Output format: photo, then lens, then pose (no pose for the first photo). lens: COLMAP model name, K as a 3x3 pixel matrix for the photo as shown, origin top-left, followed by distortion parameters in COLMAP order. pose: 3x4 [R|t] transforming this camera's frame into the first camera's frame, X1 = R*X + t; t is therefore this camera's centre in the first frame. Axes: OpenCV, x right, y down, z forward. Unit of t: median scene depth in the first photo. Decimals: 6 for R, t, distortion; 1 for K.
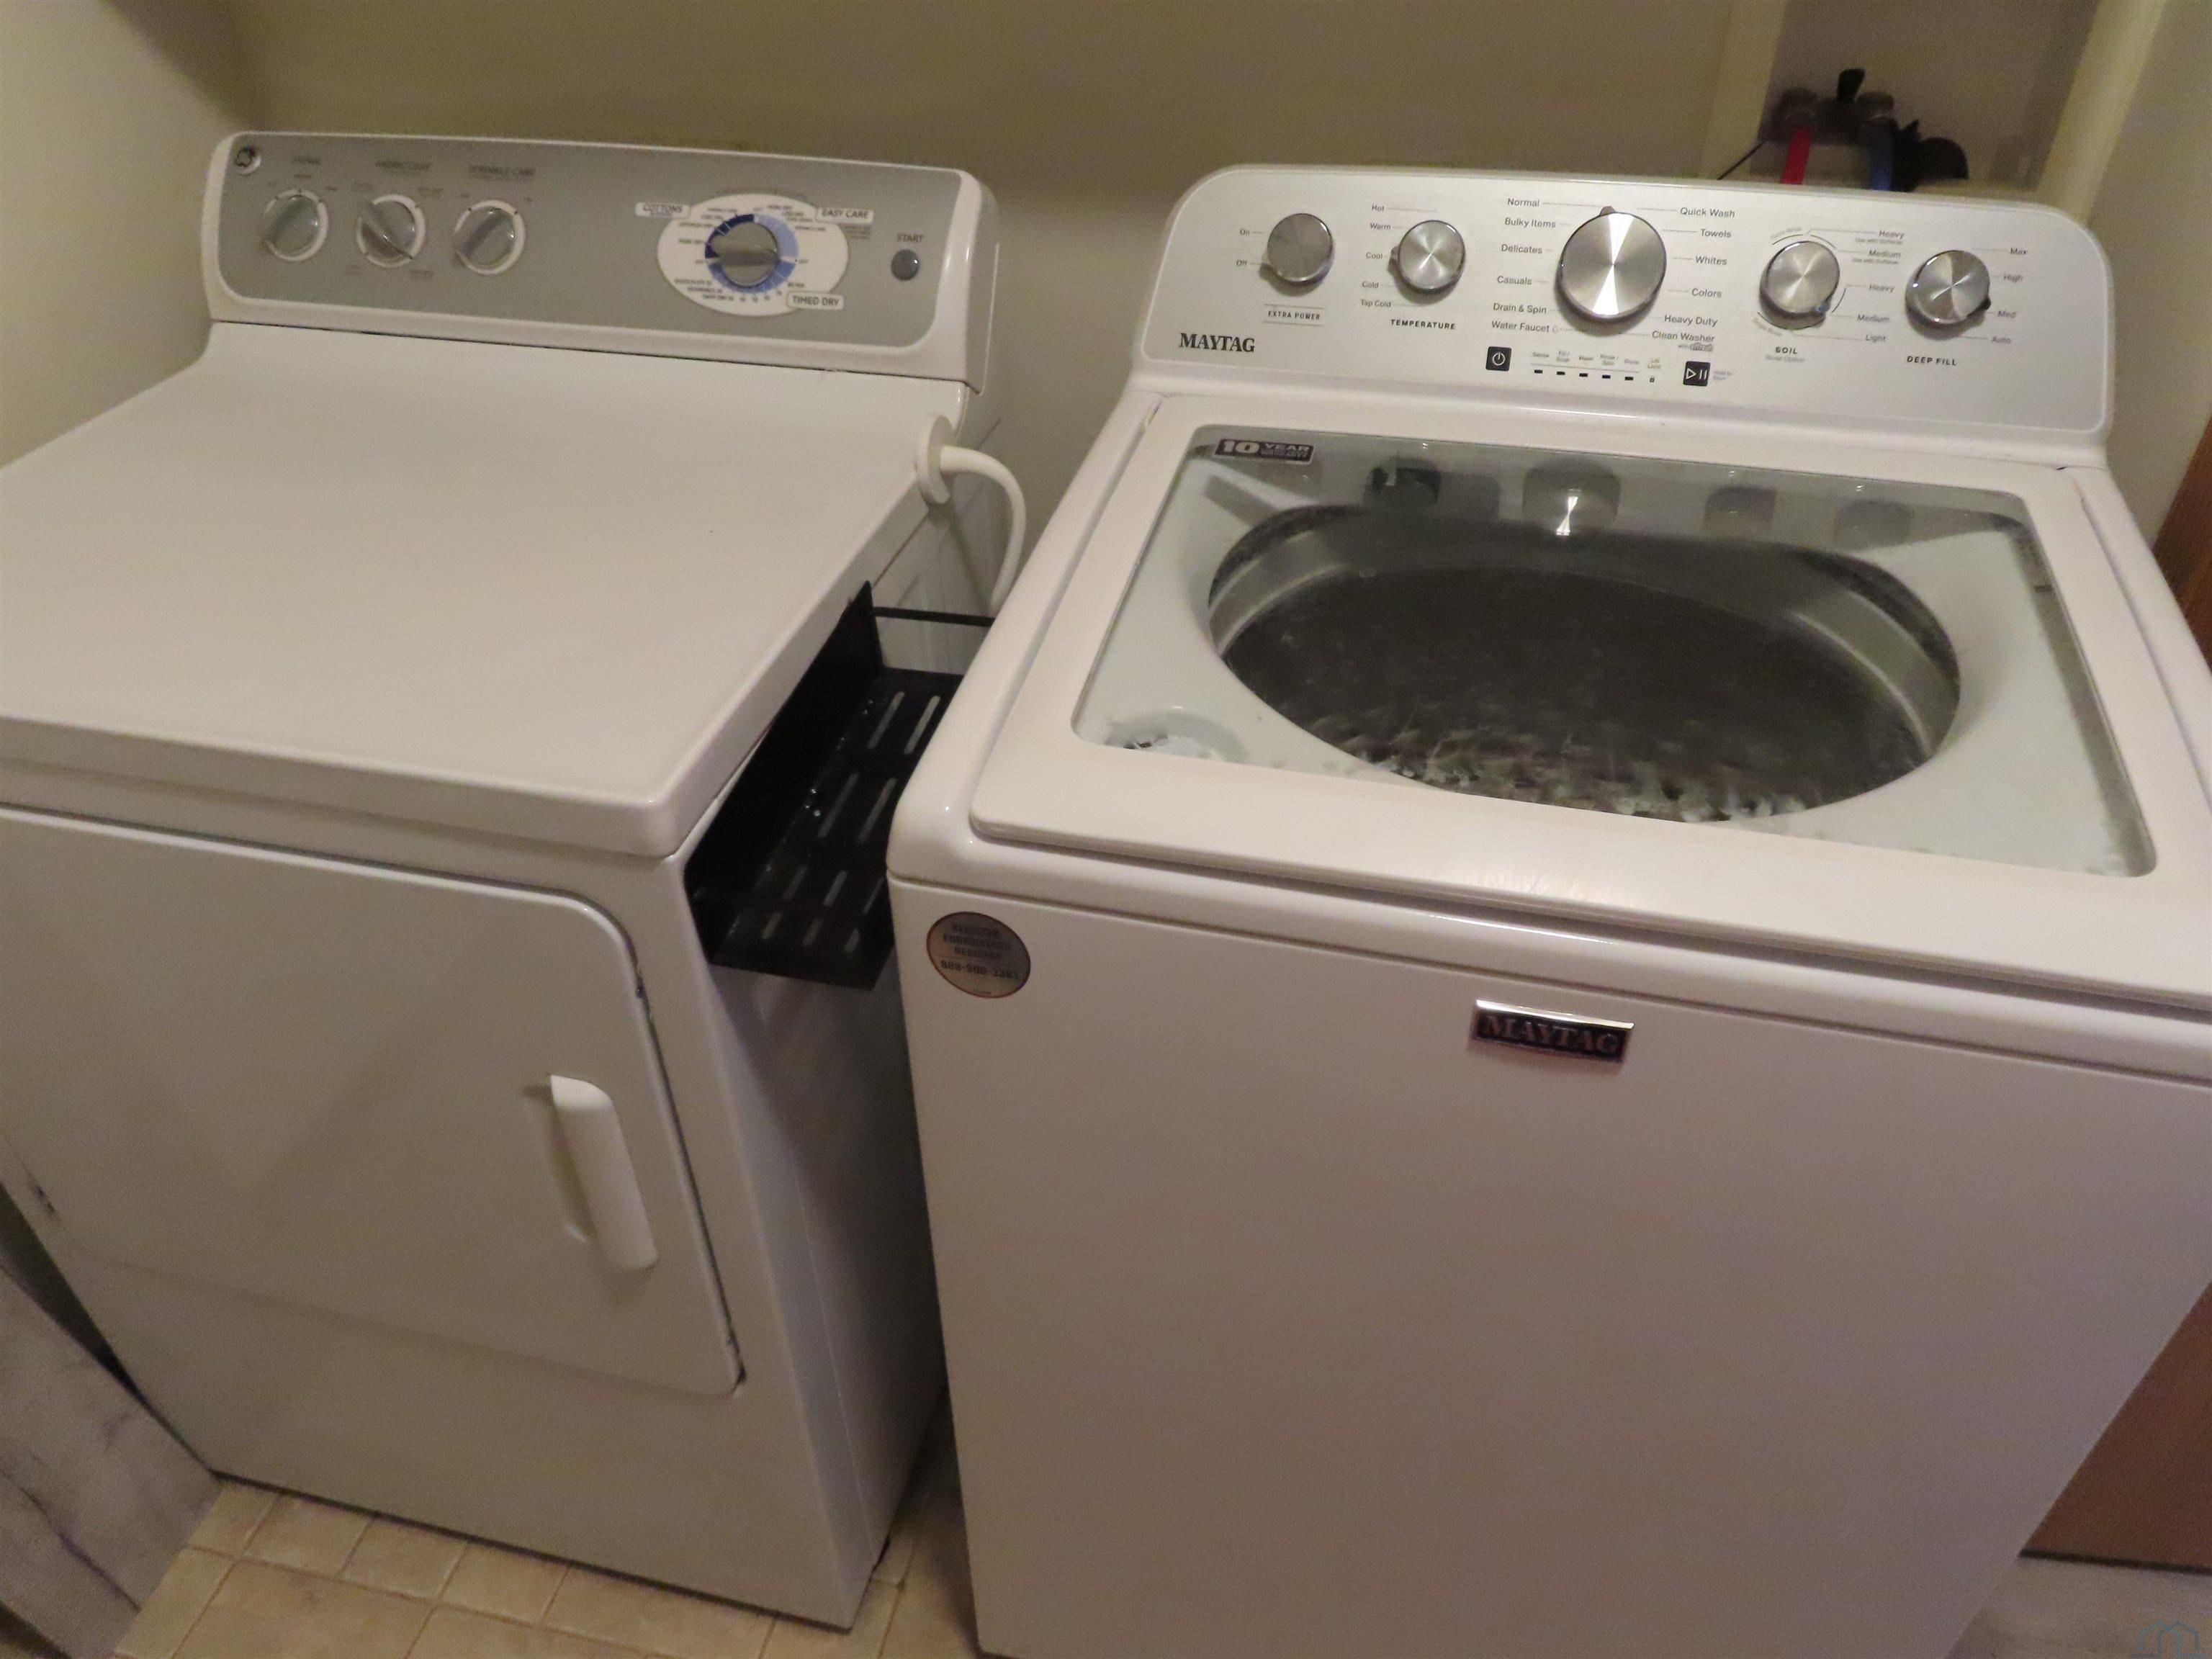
lens RADIAL K [[1585.3, 0, 1108.8], [0, 1585.3, 830.5], [0, 0, 1]] dist [-0.018455, 0.015199]
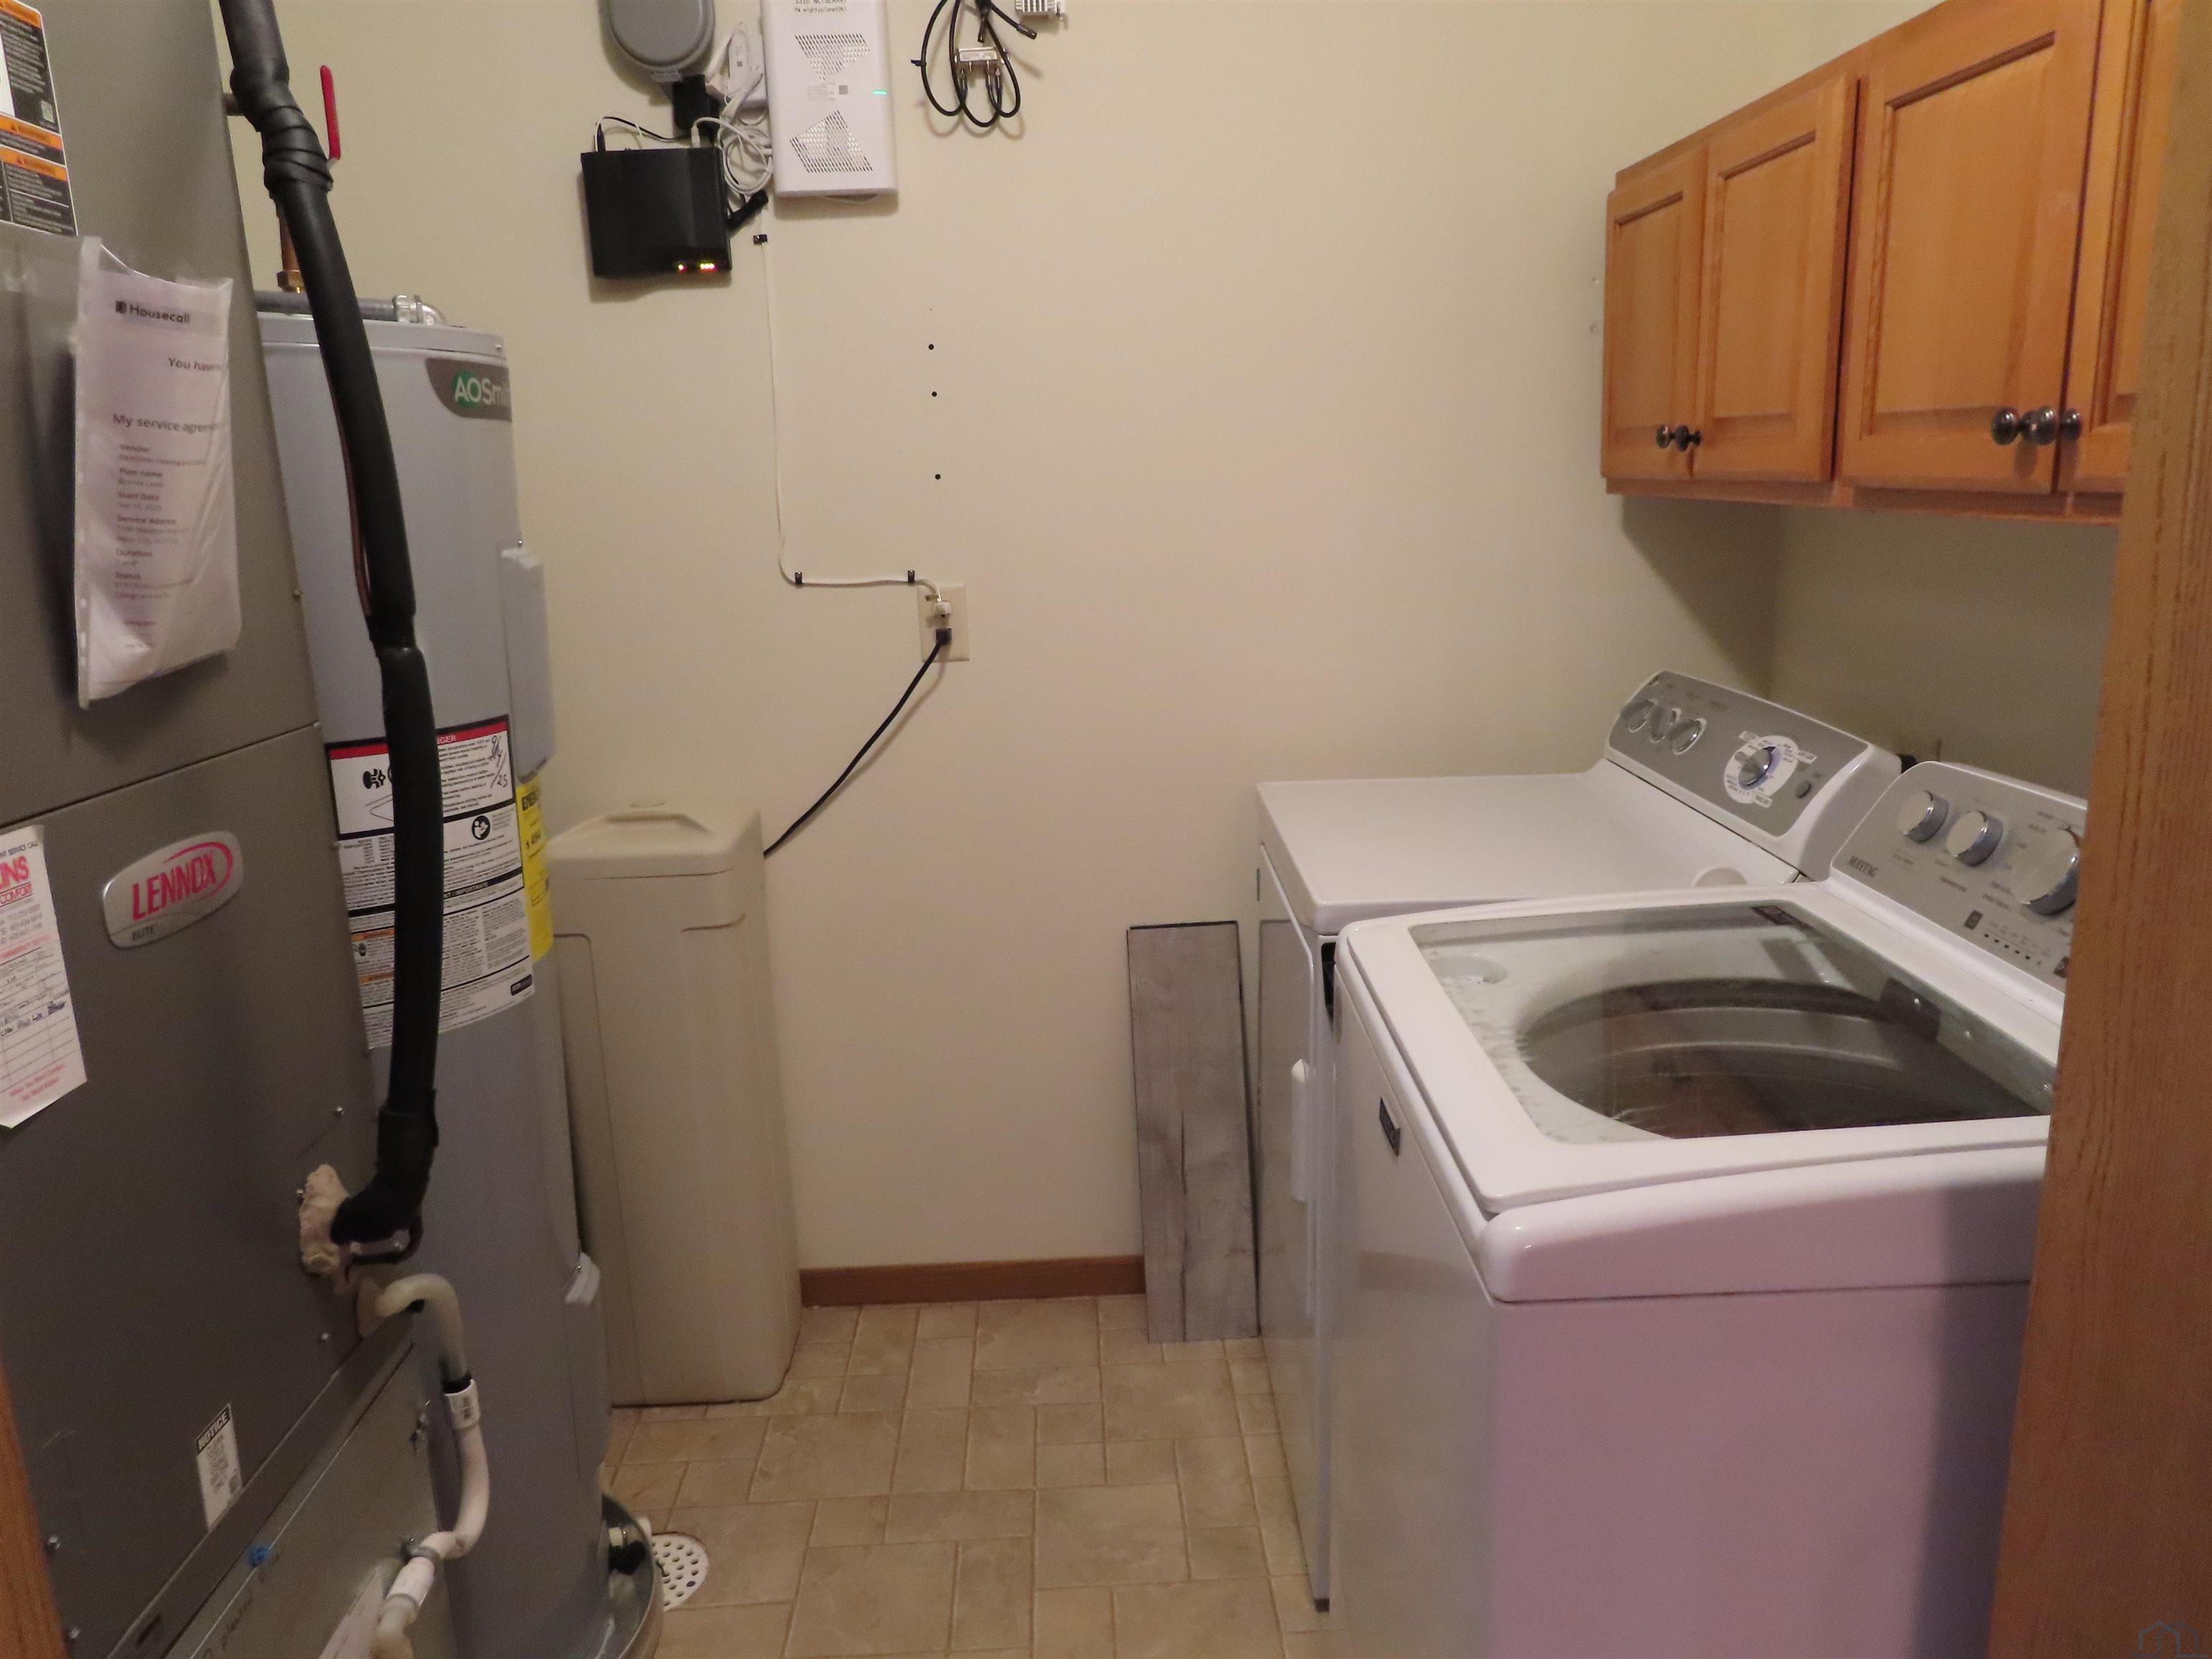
lens RADIAL K [[1585.3, 0, 1108.3], [0, 1585.3, 827.6], [0, 0, 1]] dist [-0.018455, 0.015199]
pose [[0.231946, 0.208782, -0.950059, 1.102751], [-0.567010, 0.822622, 0.042348, -0.024478], [0.790380, 0.528870, 0.309185, 0.054173]]
